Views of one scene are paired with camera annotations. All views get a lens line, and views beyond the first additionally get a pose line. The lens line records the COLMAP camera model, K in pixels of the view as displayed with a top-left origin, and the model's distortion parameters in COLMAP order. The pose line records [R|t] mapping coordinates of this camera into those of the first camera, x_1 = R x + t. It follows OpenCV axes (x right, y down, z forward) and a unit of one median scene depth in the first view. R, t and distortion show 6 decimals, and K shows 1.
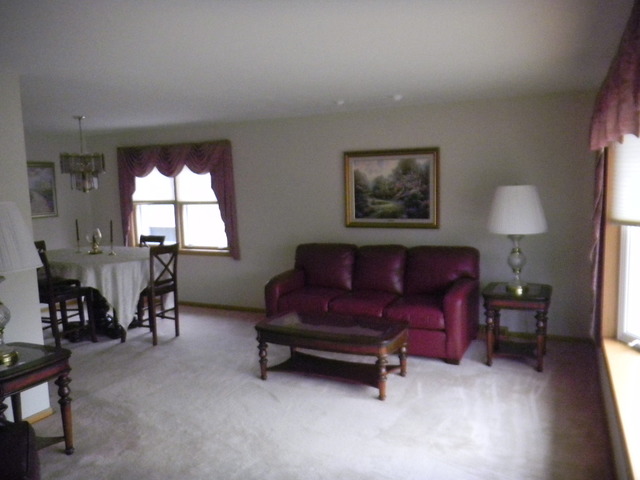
lens RADIAL K [[515.9, 0, 320.0], [0, 515.9, 240.0], [0, 0, 1]] dist [-0.016366, 0.000432]
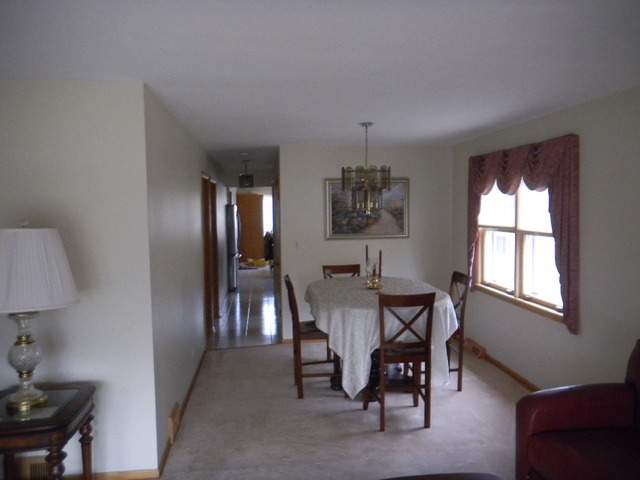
lens RADIAL K [[515.9, 0, 320.0], [0, 515.9, 240.0], [0, 0, 1]] dist [-0.016366, 0.000432]
pose [[0.545459, 0.074503, -0.834820, 0.161156], [-0.095575, 0.995073, 0.026357, -0.053329], [0.832671, 0.065411, 0.549892, 0.396294]]
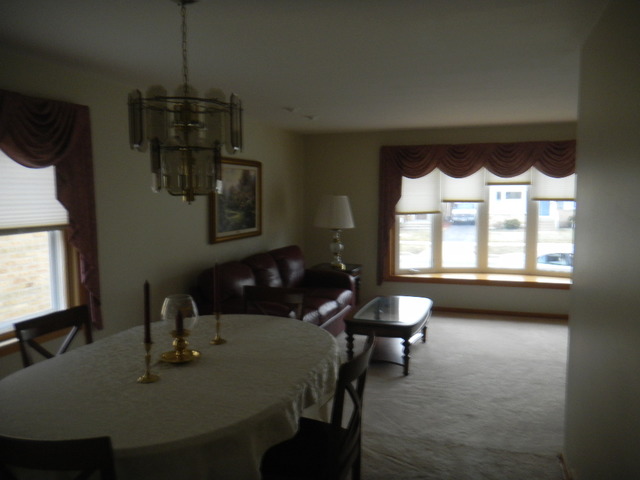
lens RADIAL K [[515.9, 0, 320.0], [0, 515.9, 240.0], [0, 0, 1]] dist [-0.016366, 0.000432]
pose [[-0.113465, -0.071337, 0.990978, -1.105579], [0.109666, 0.990425, 0.083854, -0.112551], [-0.987471, 0.118191, -0.104556, 1.232777]]
